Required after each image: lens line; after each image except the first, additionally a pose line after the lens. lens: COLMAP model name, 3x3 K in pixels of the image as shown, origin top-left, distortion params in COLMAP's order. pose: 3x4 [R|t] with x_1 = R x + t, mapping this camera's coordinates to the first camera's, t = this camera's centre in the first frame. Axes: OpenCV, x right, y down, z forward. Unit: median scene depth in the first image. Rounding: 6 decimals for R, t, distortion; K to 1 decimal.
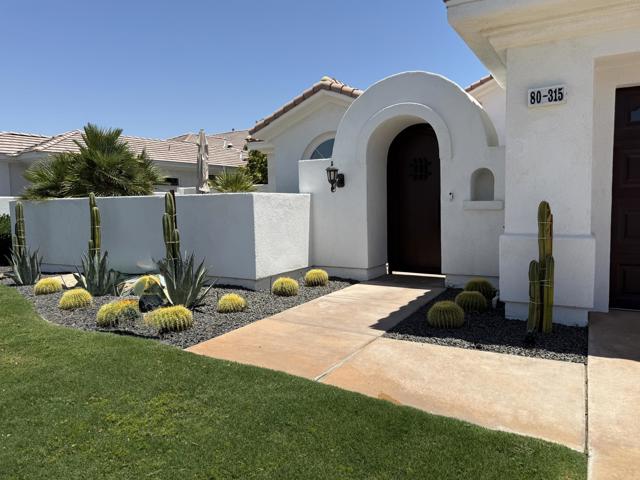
lens RADIAL K [[468.3, 0, 320.3], [0, 468.3, 240.2], [0, 0, 1]] dist [0.008698, 0.000438]
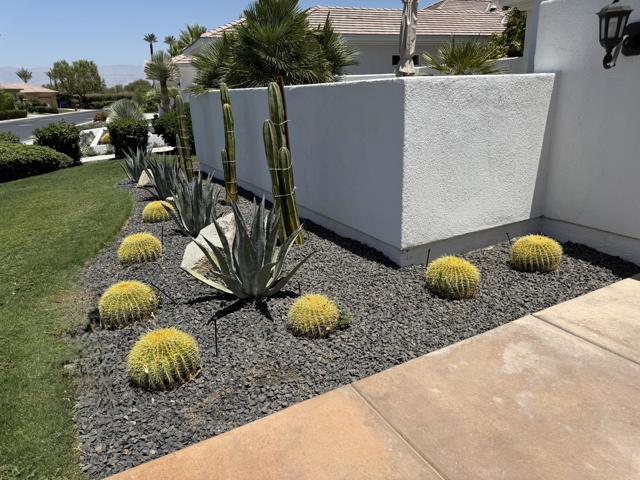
lens RADIAL K [[446.9, 0, 317.1], [0, 446.9, 237.9], [0, 0, 1]] dist [0.019259, -0.016369]
pose [[0.846057, 0.149394, -0.511731, 0.034765], [-0.014787, 0.966137, 0.257606, -0.050315], [0.532887, -0.210382, 0.819617, 0.451372]]
